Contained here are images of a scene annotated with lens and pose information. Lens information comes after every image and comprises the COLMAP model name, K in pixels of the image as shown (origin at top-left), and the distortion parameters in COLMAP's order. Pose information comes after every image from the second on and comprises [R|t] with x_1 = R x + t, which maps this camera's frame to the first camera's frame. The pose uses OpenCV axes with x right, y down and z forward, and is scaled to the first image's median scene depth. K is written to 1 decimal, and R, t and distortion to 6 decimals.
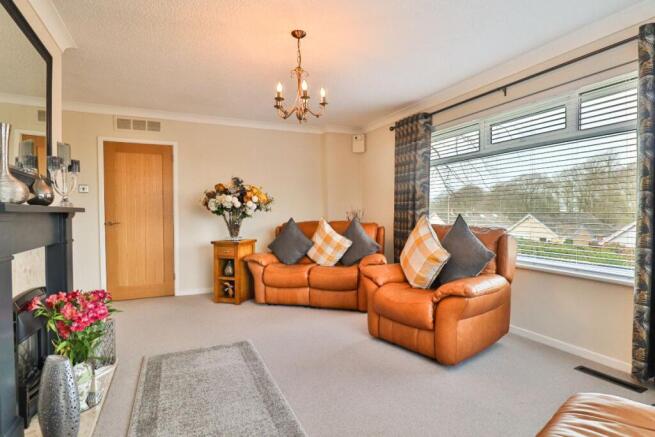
lens RADIAL K [[350.1, 0, 344.7], [0, 350.1, 218.7], [0, 0, 1]] dist [-0.001414, -0.001097]
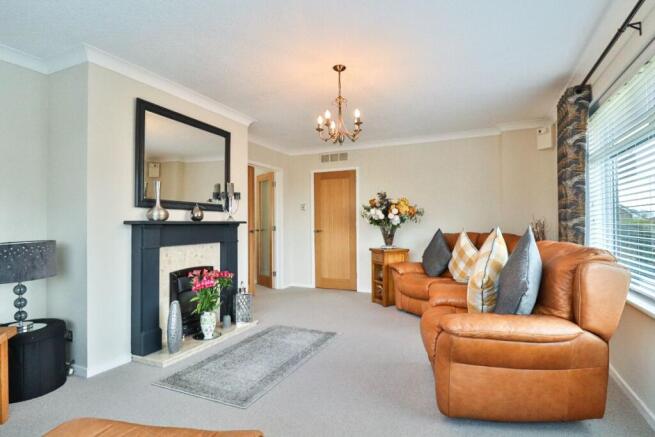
lens RADIAL K [[350.1, 0, 344.7], [0, 350.1, 218.7], [0, 0, 1]] dist [-0.001414, -0.001097]
pose [[0.650244, -0.008236, -0.759680, 0.462623], [-0.012742, 0.999682, -0.021744, -0.007747], [0.759618, 0.023818, 0.649933, 0.176690]]
